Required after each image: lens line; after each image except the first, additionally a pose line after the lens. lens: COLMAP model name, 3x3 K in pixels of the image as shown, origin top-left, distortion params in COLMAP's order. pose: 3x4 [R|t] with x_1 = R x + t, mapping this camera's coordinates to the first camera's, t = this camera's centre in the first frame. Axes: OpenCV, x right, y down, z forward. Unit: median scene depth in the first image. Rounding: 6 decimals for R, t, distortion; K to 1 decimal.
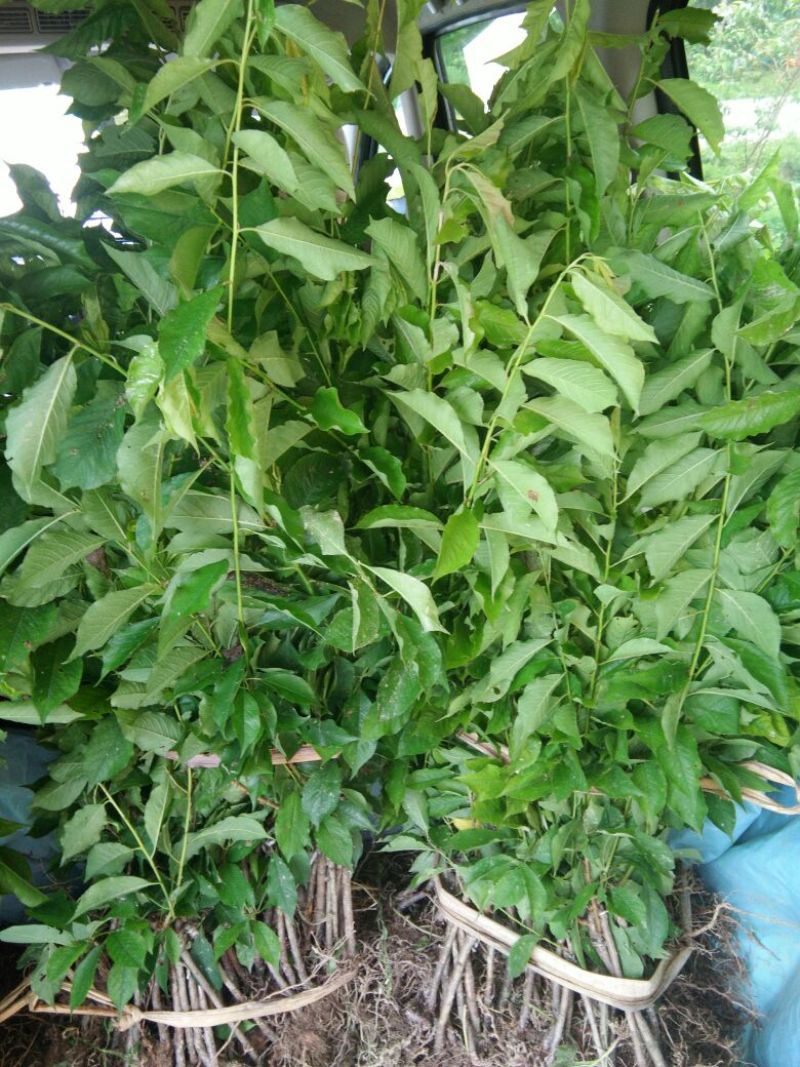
lens RADIAL K [[872.5, 0, 400.0], [0, 872.5, 533.5], [0, 0, 1]] dist [0.116813, -0.166748]
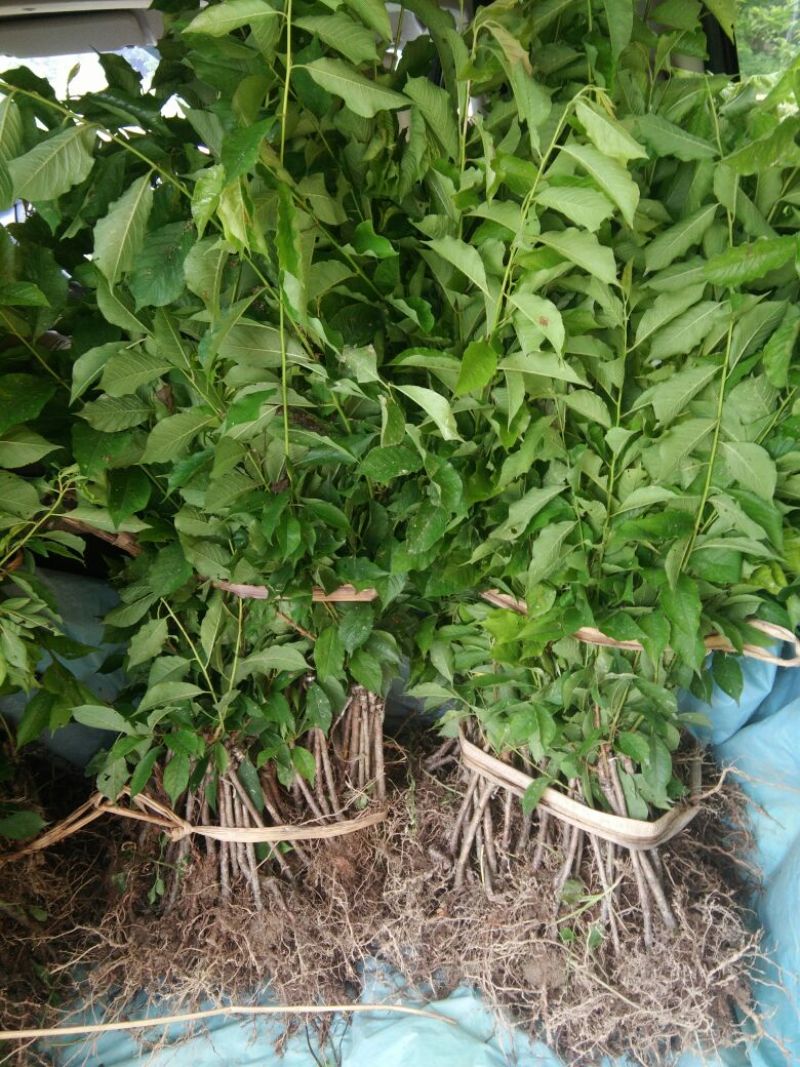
lens RADIAL K [[876.5, 0, 400.0], [0, 876.5, 533.5], [0, 0, 1]] dist [0.154906, -0.273185]
pose [[0.997121, 0.031298, -0.069069, 0.040655], [-0.031199, 0.999510, 0.002516, 0.171433], [0.069114, -0.000354, 0.997609, -0.113159]]
